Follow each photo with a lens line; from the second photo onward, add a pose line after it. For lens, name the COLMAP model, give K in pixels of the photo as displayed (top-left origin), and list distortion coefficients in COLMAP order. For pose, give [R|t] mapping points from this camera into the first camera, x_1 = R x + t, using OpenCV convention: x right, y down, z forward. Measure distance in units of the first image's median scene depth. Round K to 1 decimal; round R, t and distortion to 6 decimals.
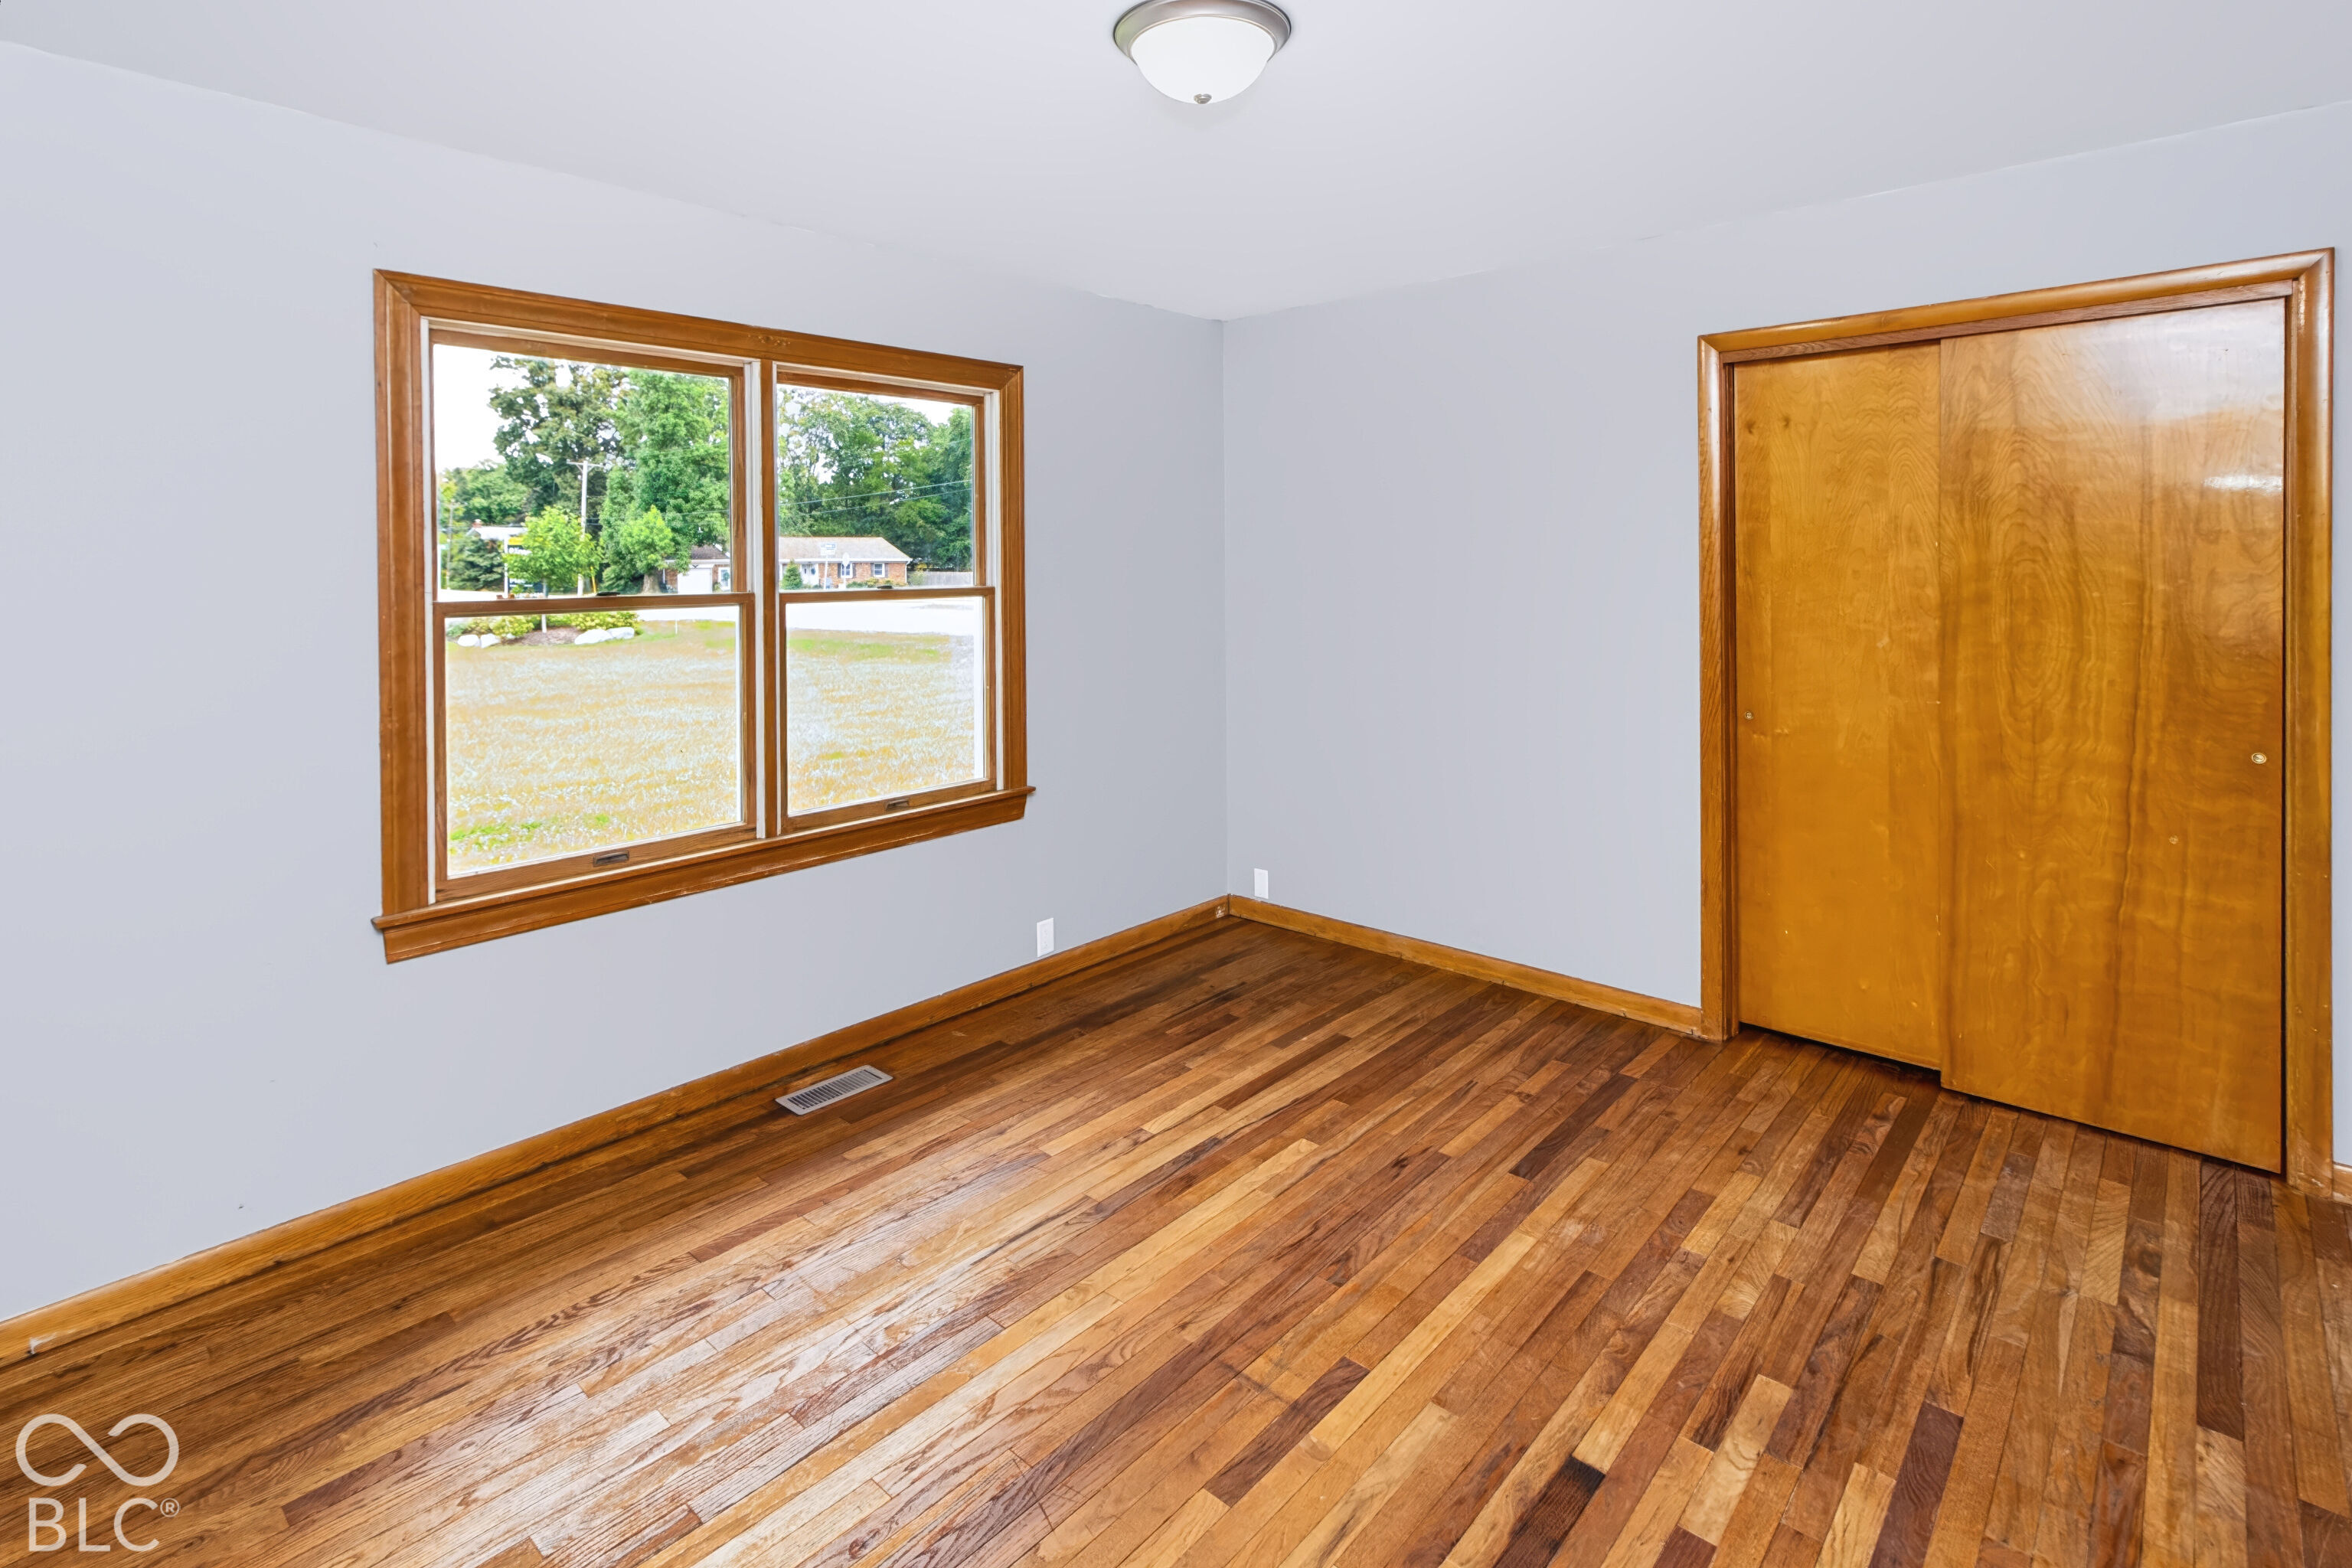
lens RADIAL K [[1125.4, 0, 1183.1], [0, 1125.4, 781.0], [0, 0, 1]] dist [0.003943, 0.000730]
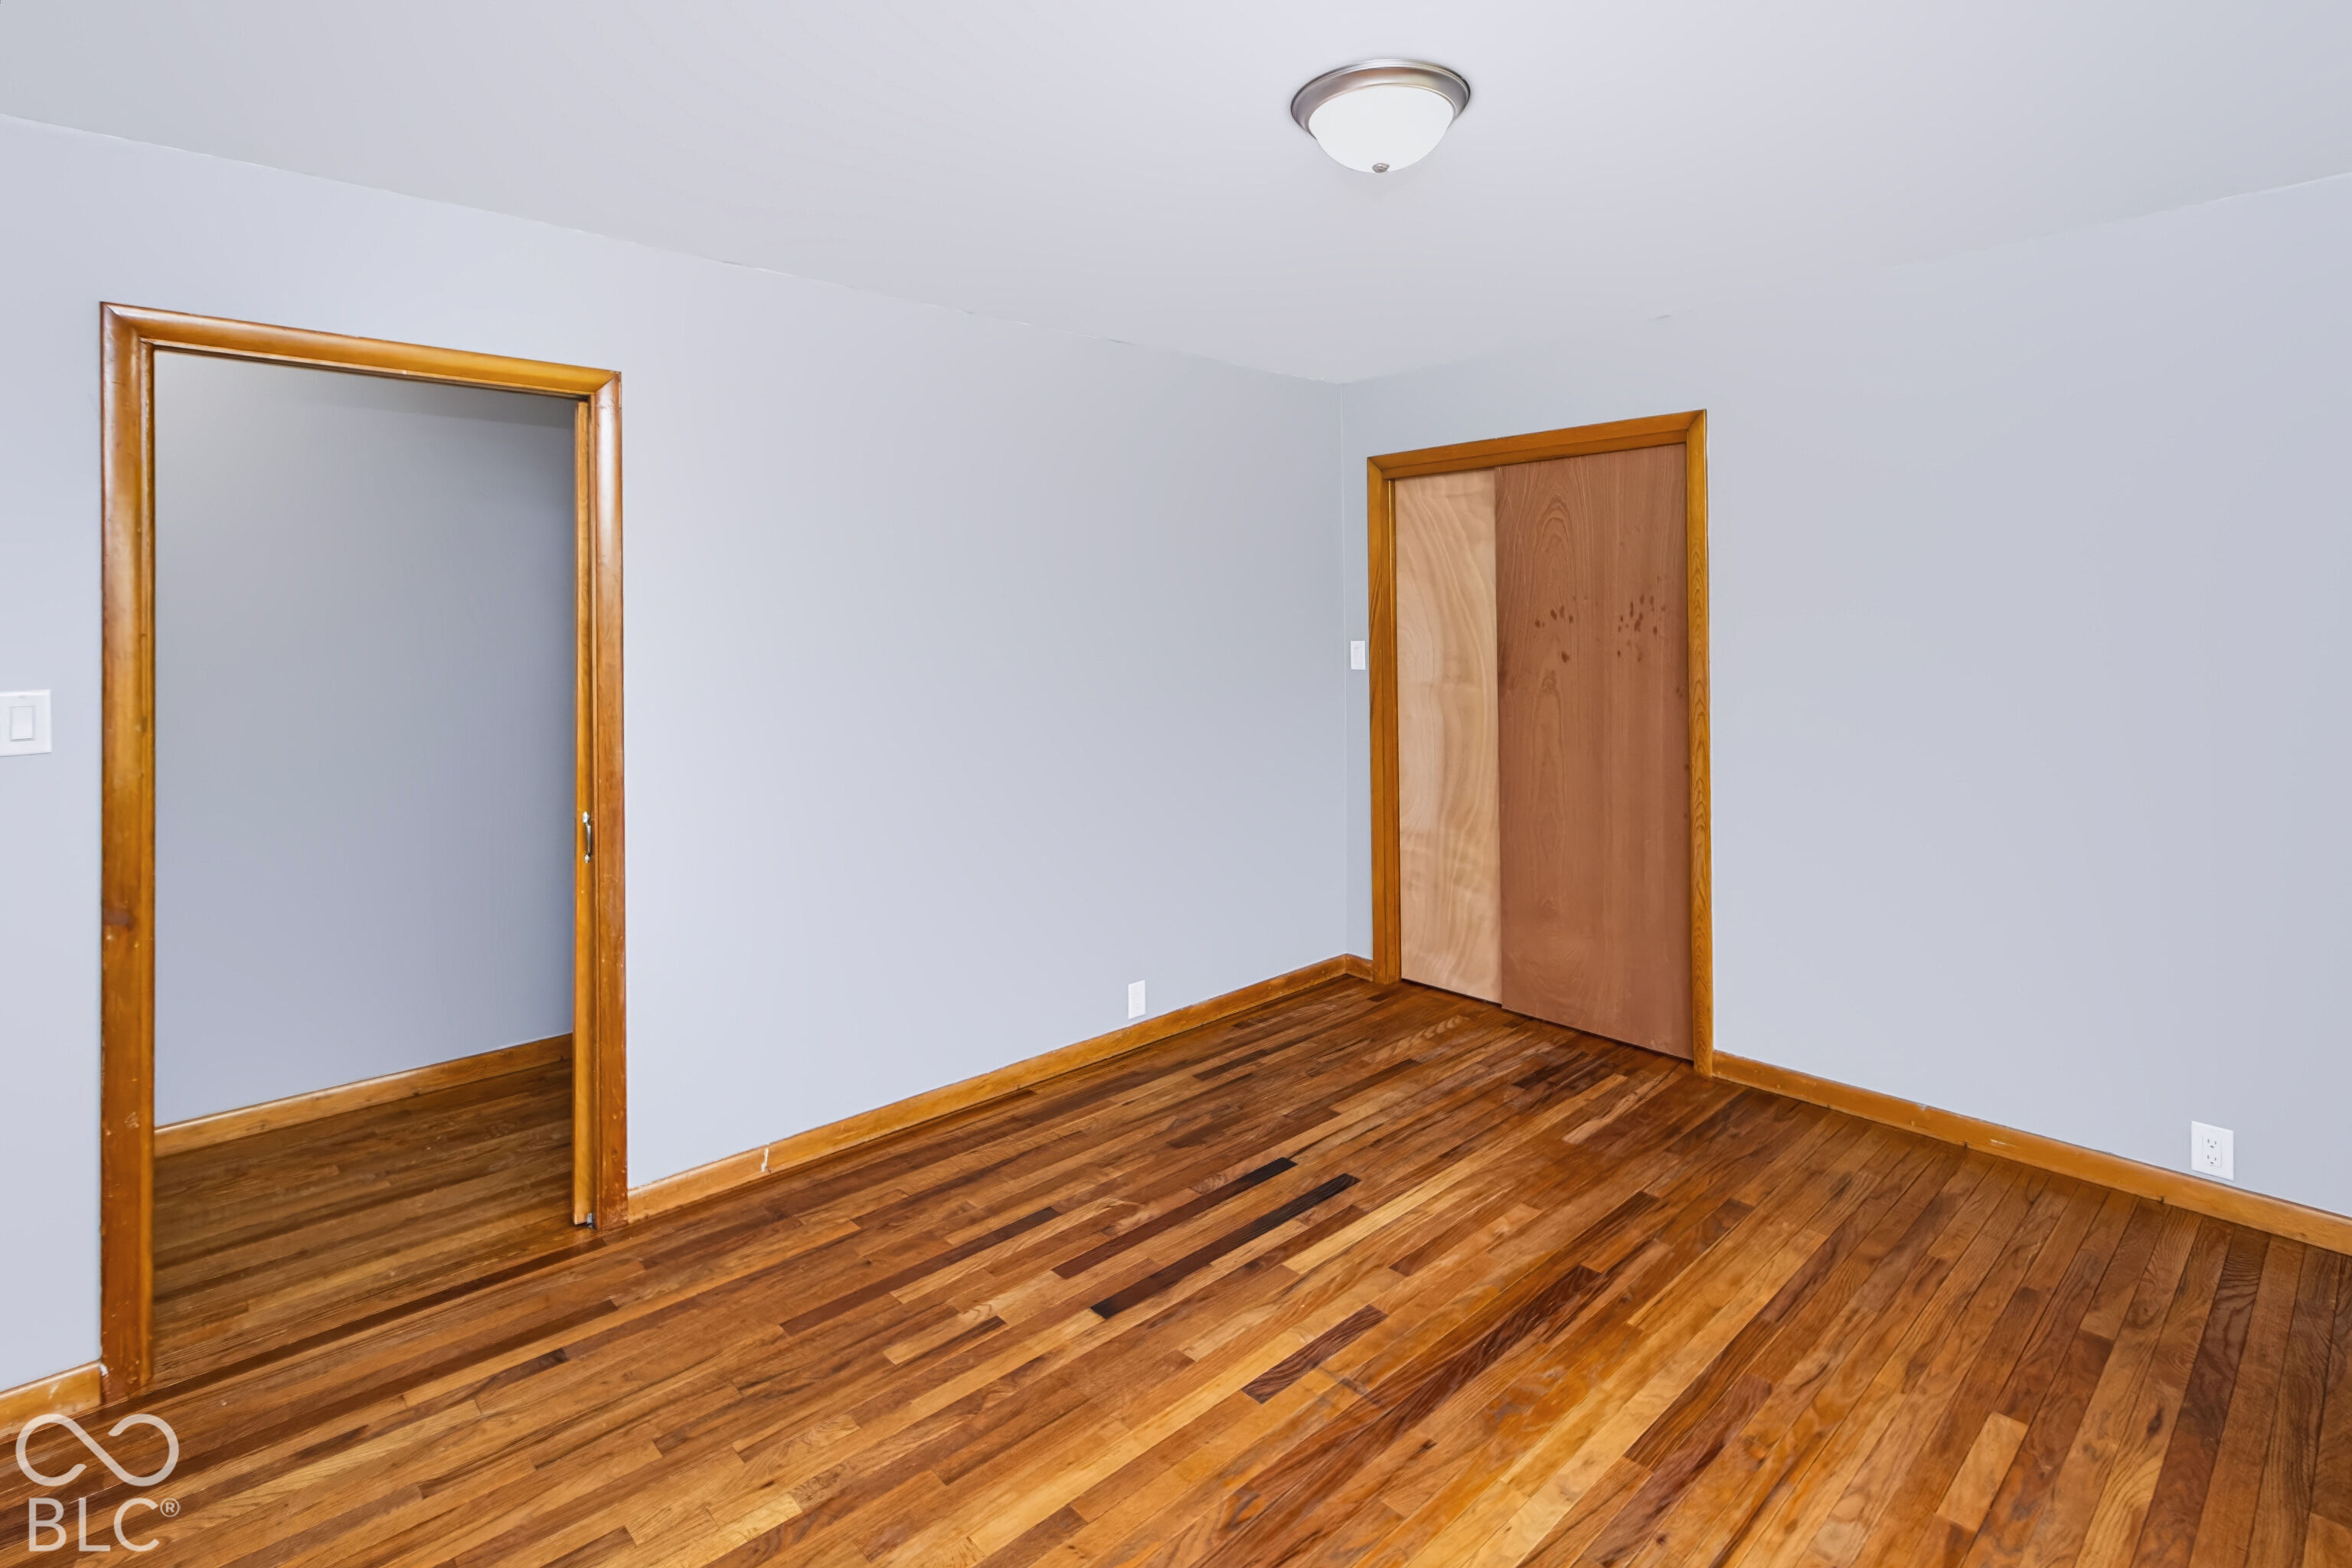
lens RADIAL K [[1125.4, 0, 1183.1], [0, 1125.4, 781.0], [0, 0, 1]] dist [0.003943, 0.000730]
pose [[-0.994674, 0.013426, 0.102190, 0.105866], [0.046068, 0.944840, 0.324277, -0.374104], [-0.092199, 0.327257, -0.940426, 1.860144]]
